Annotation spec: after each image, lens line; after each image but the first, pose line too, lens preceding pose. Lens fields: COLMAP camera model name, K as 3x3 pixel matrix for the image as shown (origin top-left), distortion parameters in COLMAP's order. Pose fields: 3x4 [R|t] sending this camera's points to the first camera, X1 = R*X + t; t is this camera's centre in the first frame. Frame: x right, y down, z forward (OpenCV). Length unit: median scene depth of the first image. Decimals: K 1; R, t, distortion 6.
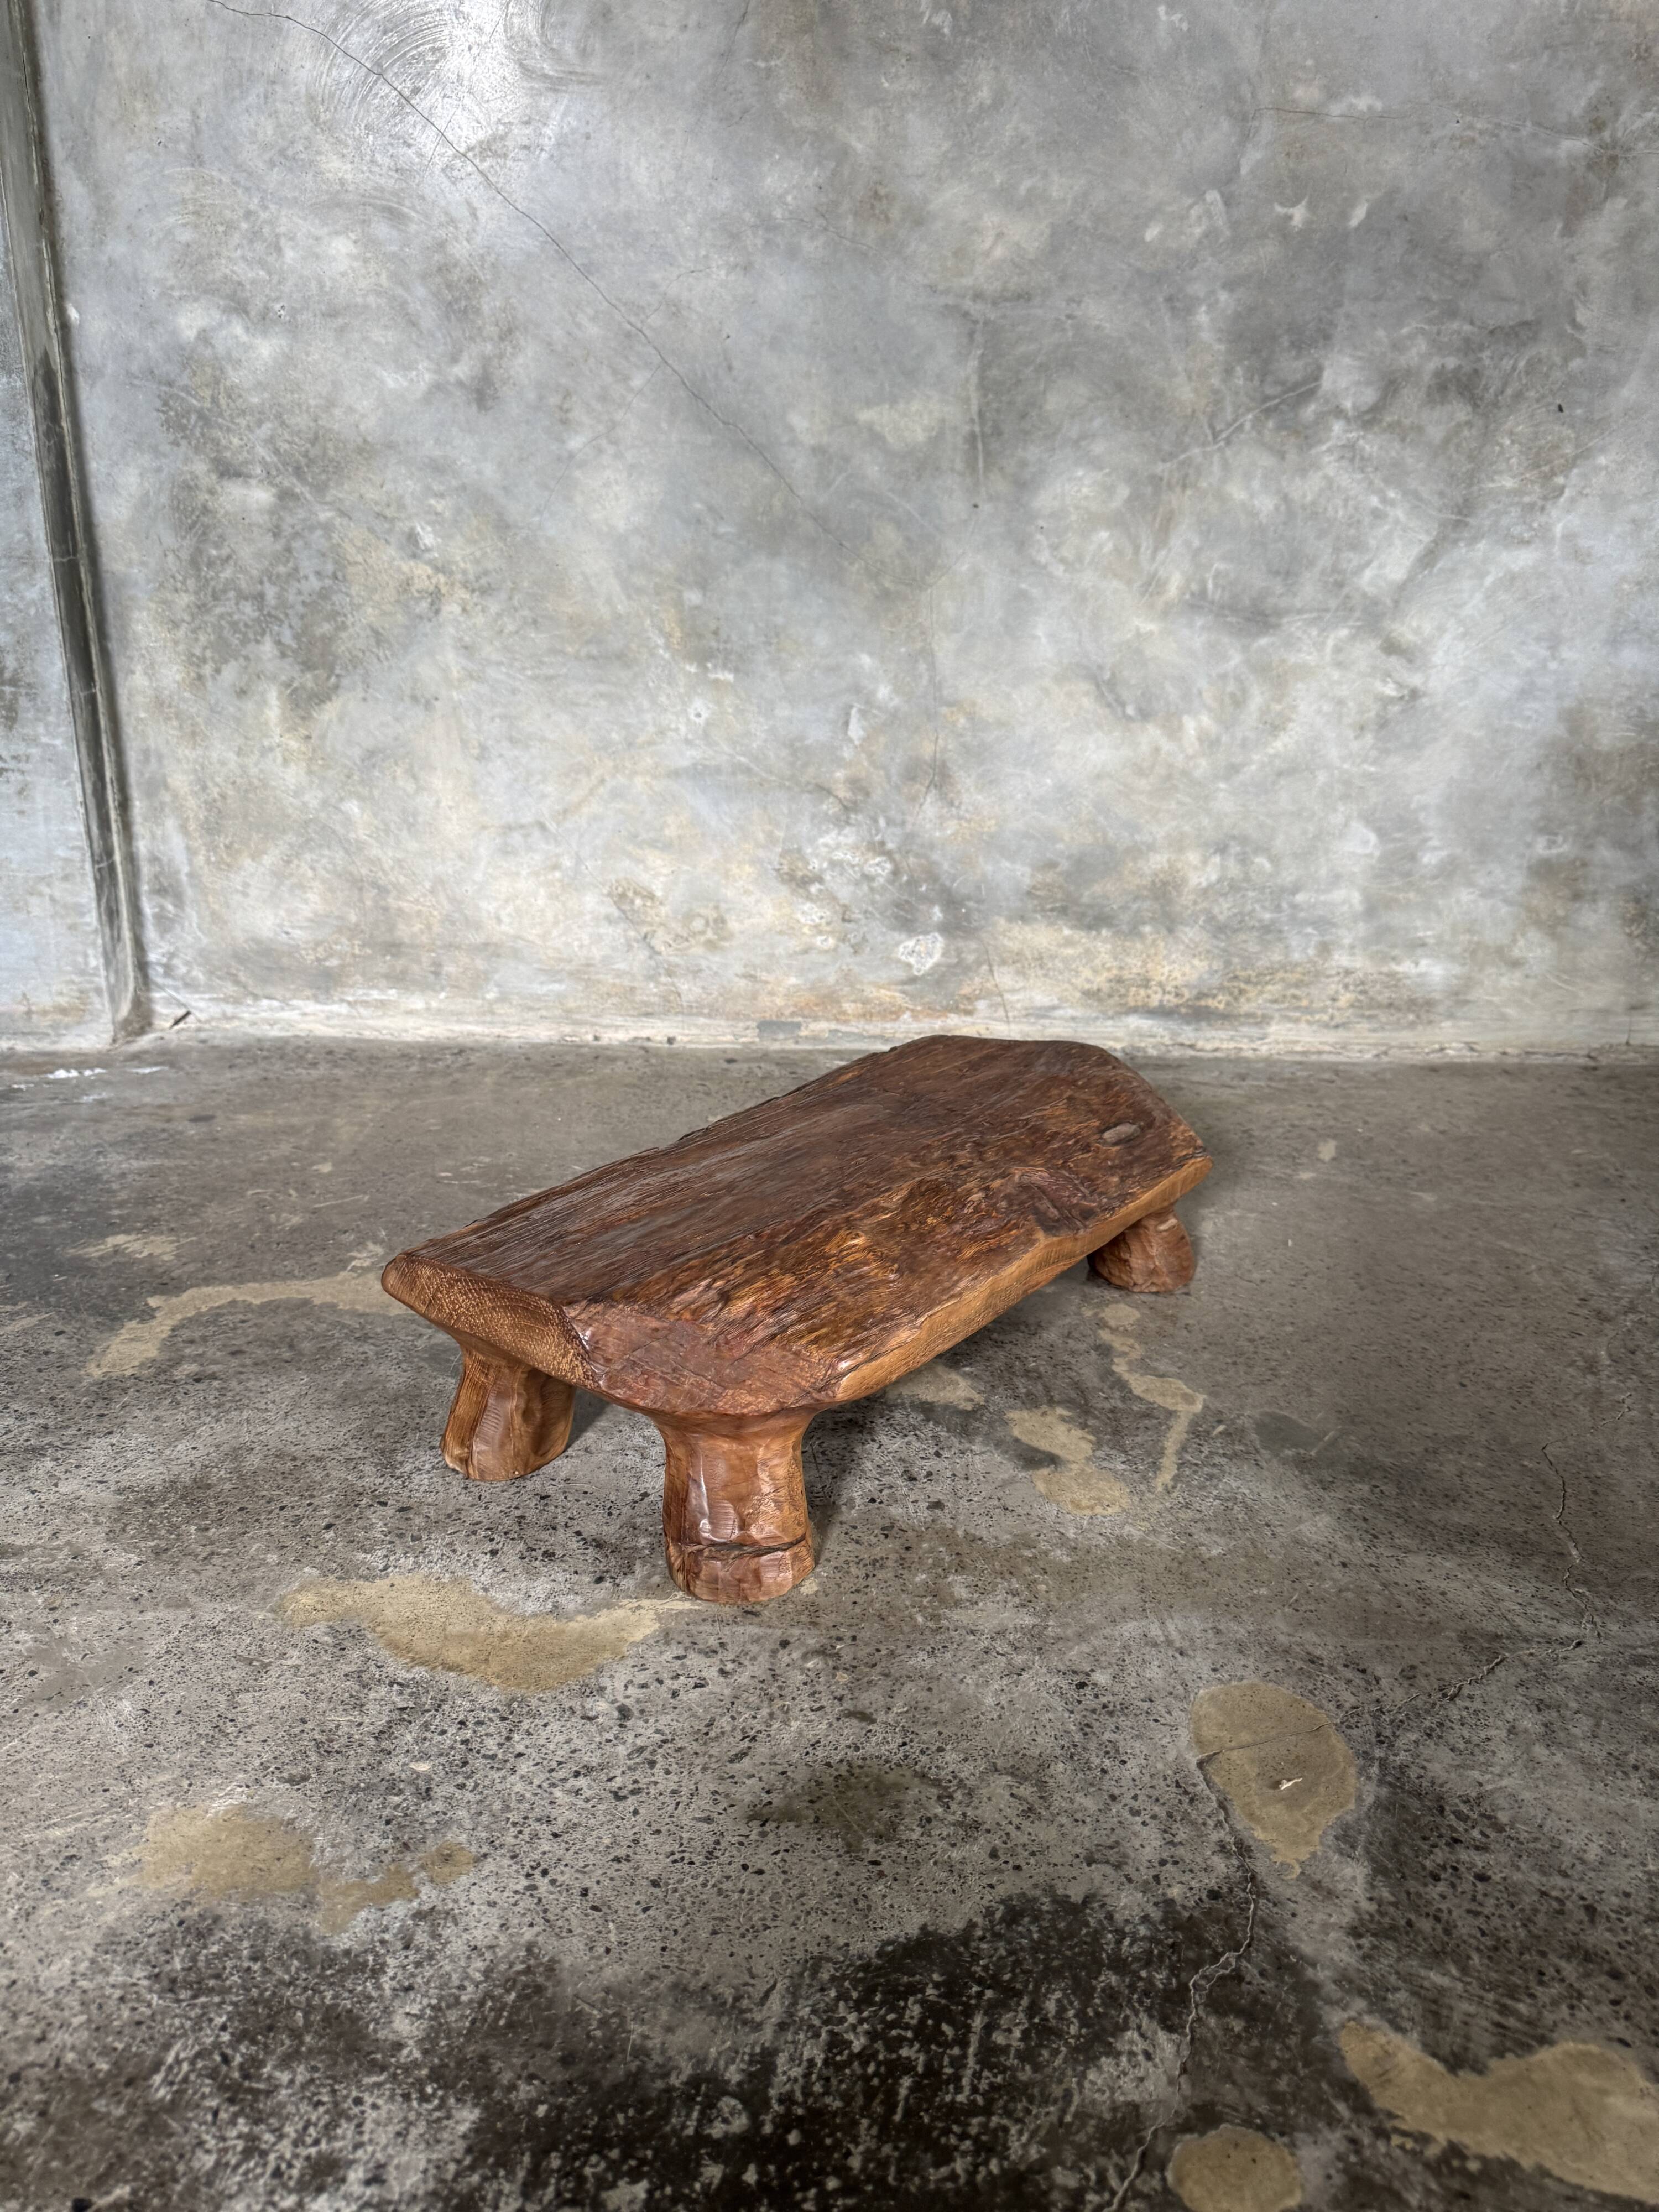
lens RADIAL K [[1627.7, 0, 829.5], [0, 1627.7, 1106.0], [0, 0, 1]] dist [-0.001101, -0.020191]
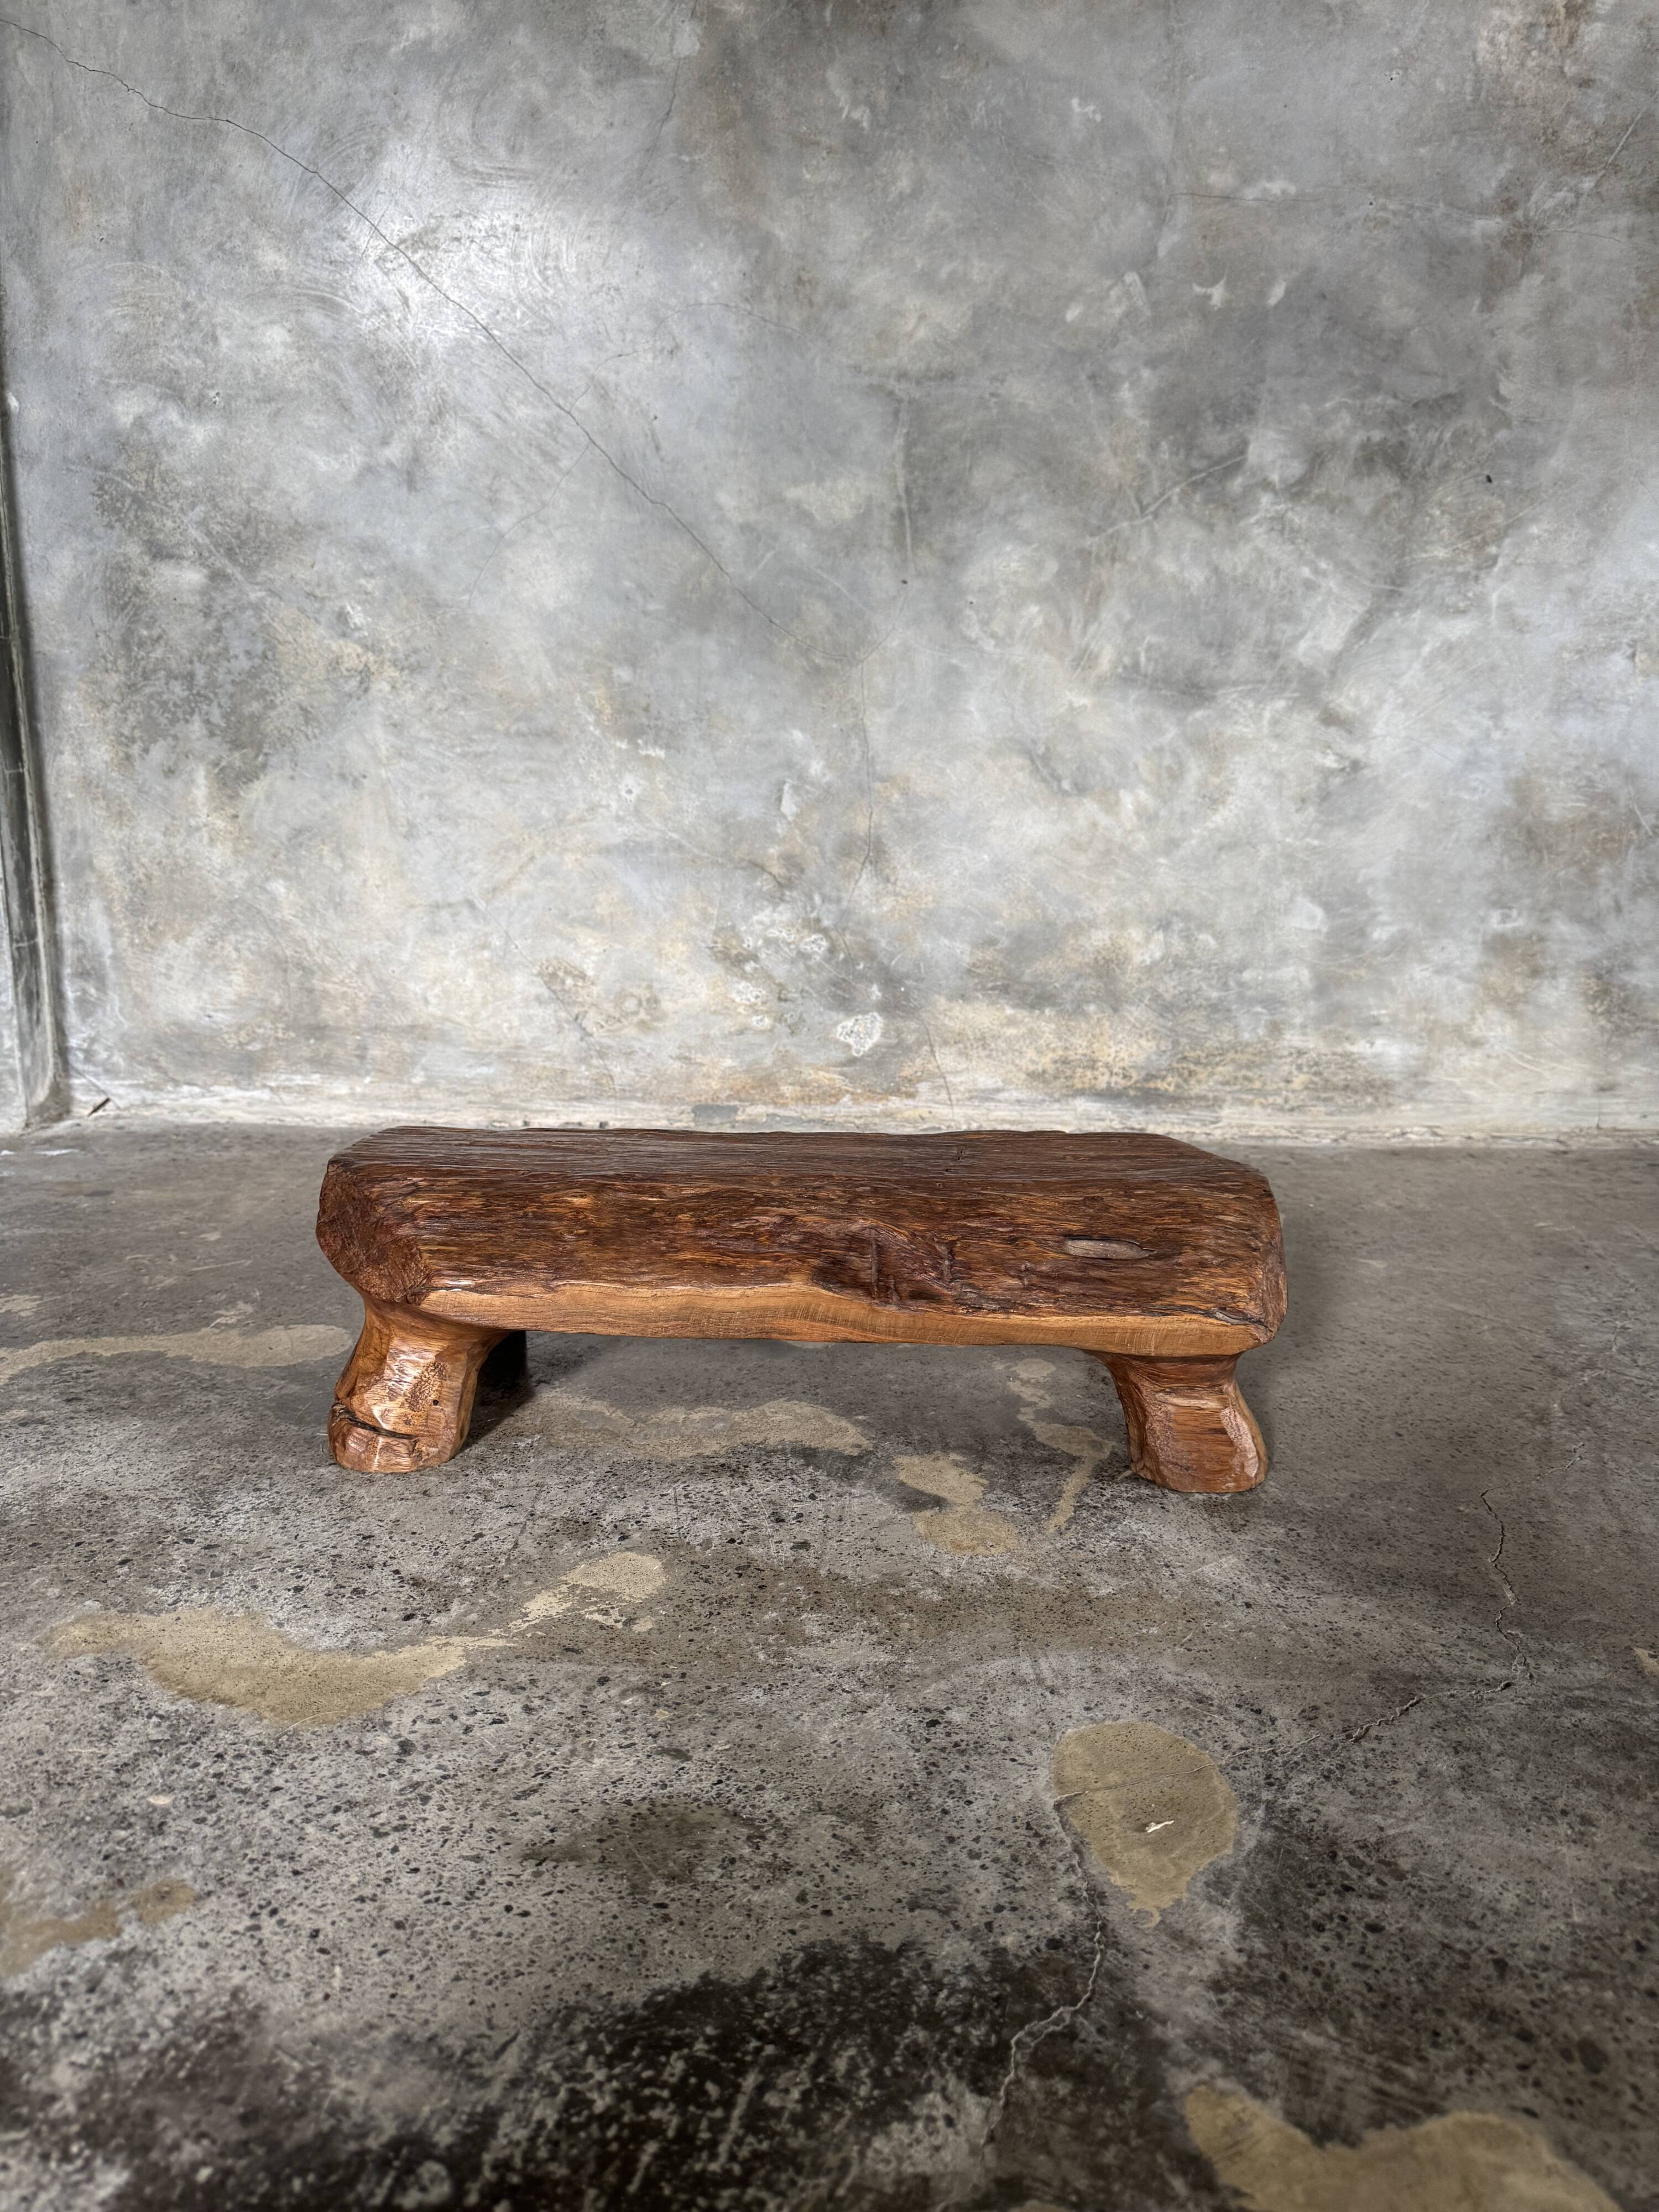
lens RADIAL K [[1627.7, 0, 829.5], [0, 1627.7, 1106.0], [0, 0, 1]] dist [-0.001101, -0.020191]
pose [[0.999902, -0.002437, -0.013791, 0.107658], [0.000878, 0.993714, -0.111948, 0.118327], [0.013977, 0.111925, 0.993618, 0.085235]]
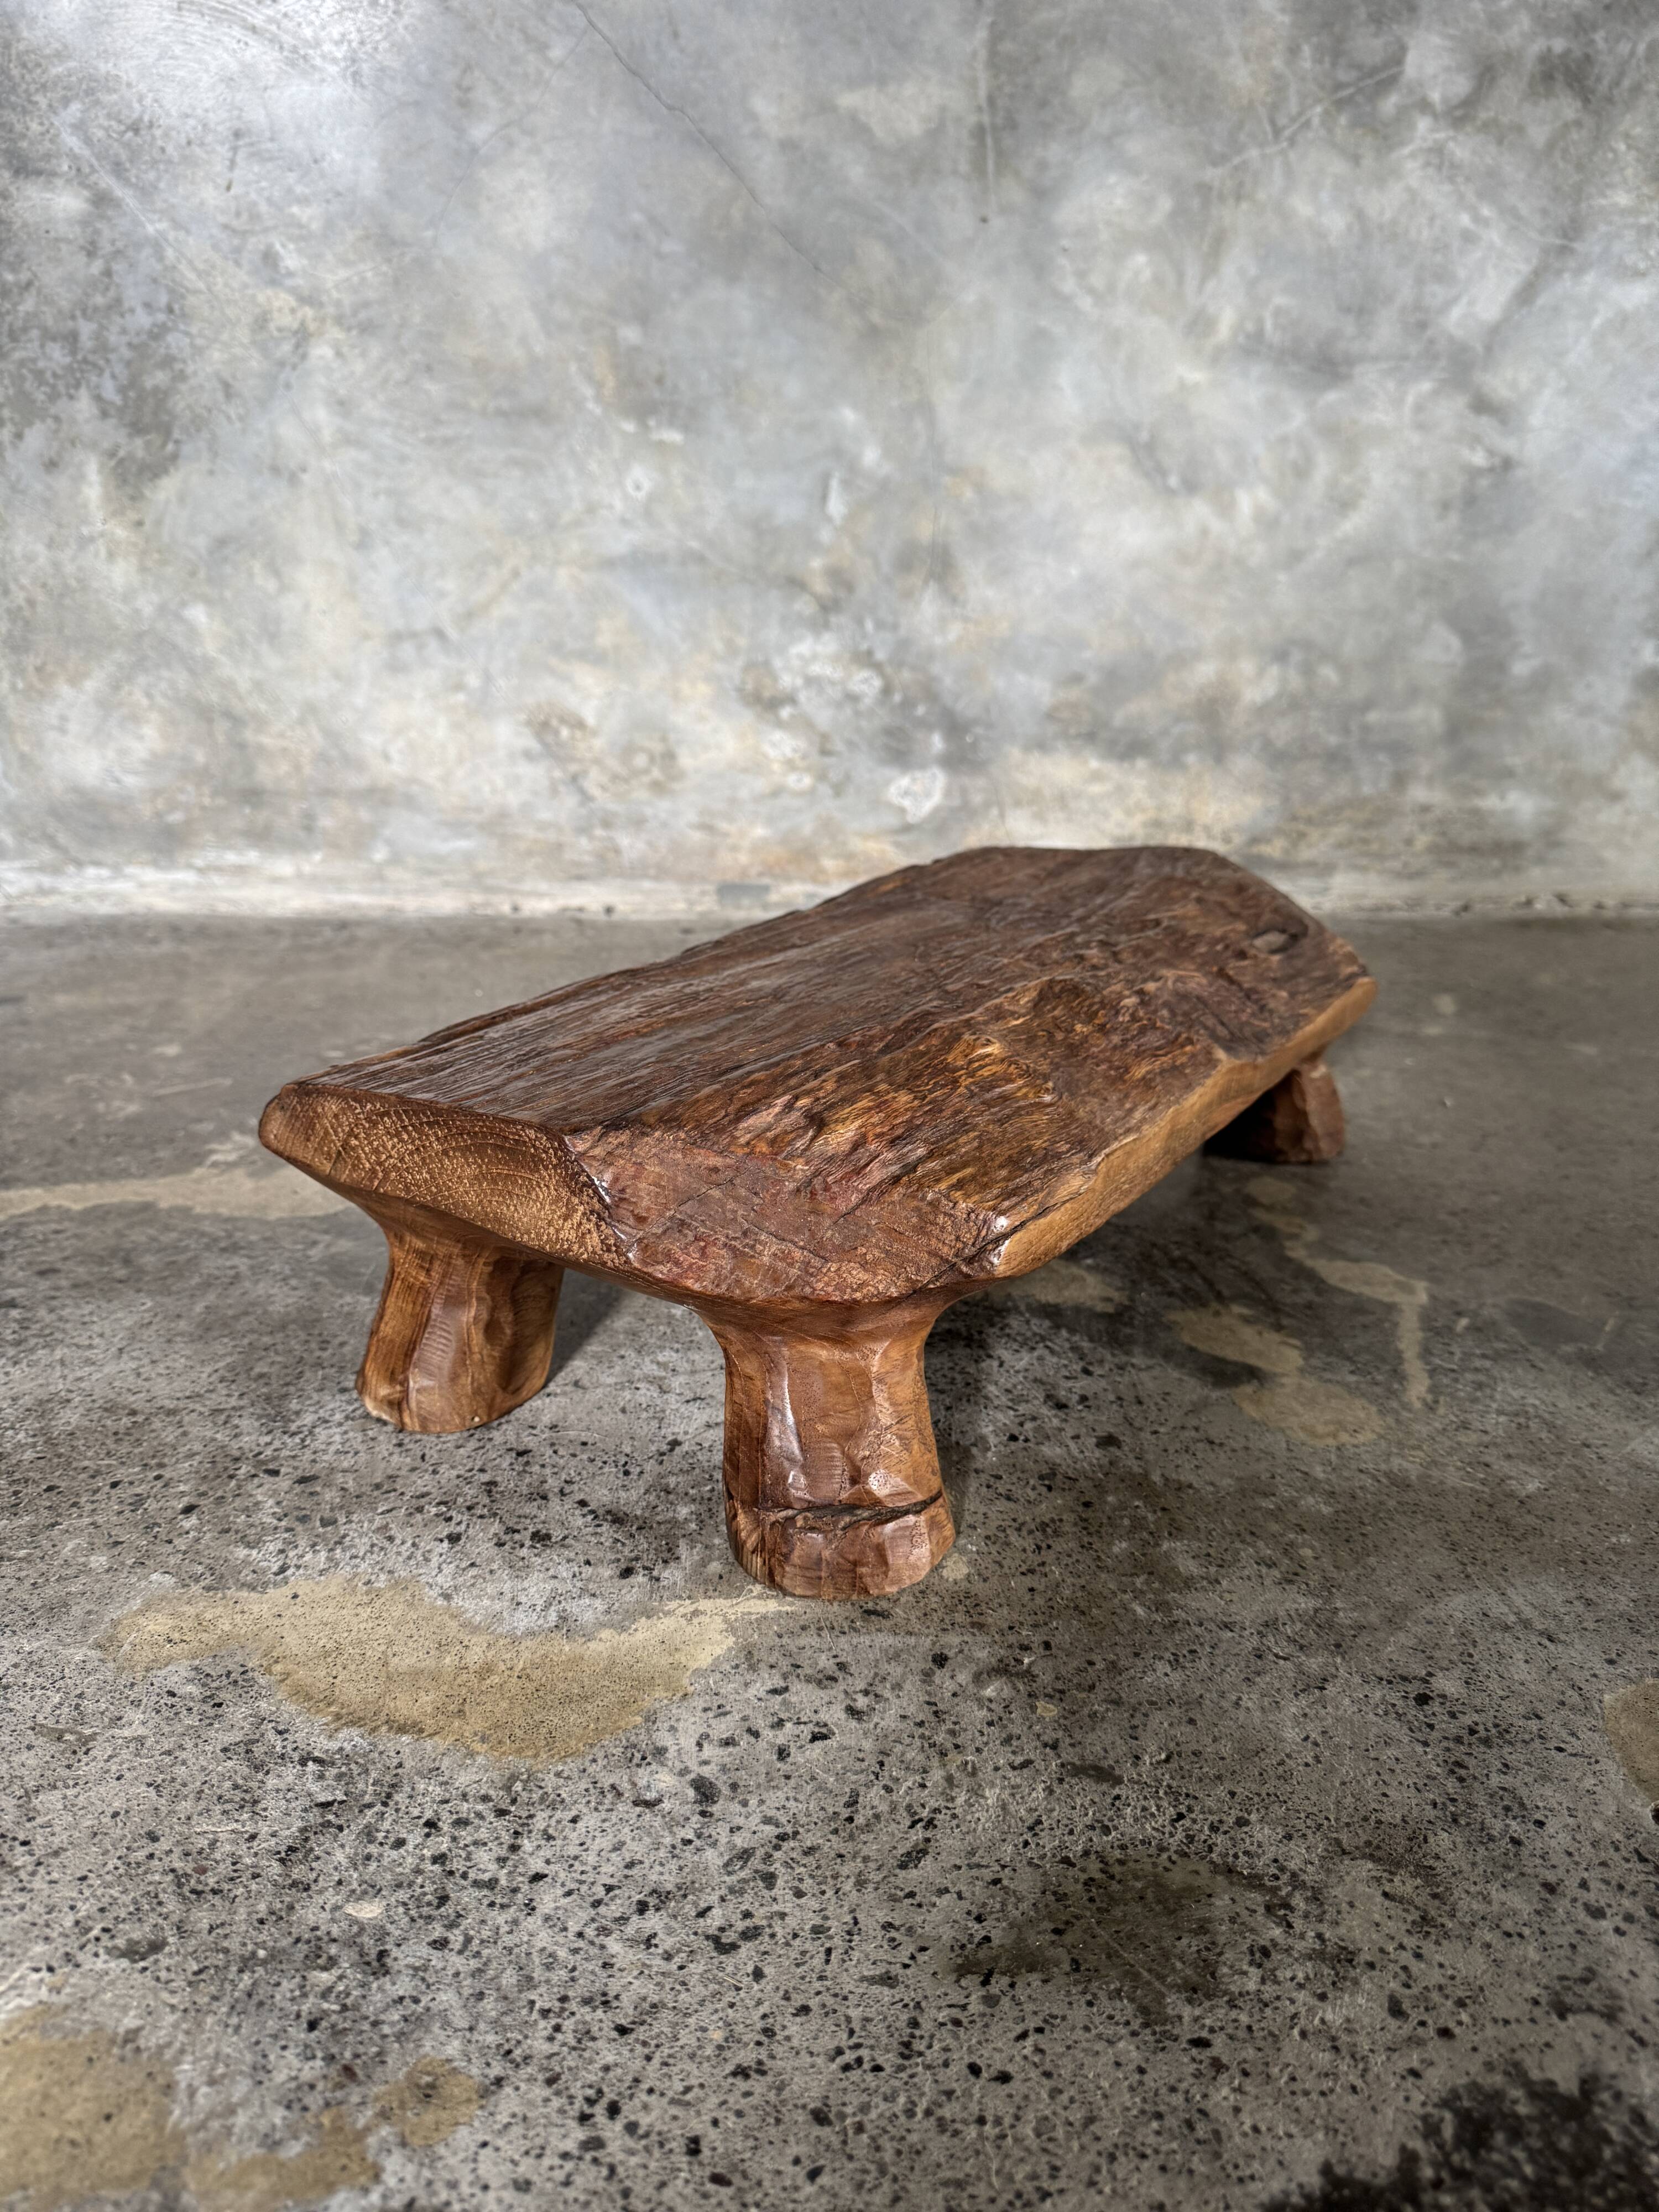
lens RADIAL K [[1653.3, 0, 830.6], [0, 1653.3, 1100.9], [0, 0, 1]] dist [-0.033272, 0.015113]
pose [[0.996843, -0.027441, 0.074499, -0.110110], [0.026944, 0.999608, 0.007673, 0.109684], [-0.074681, -0.005641, 0.997192, 0.371522]]
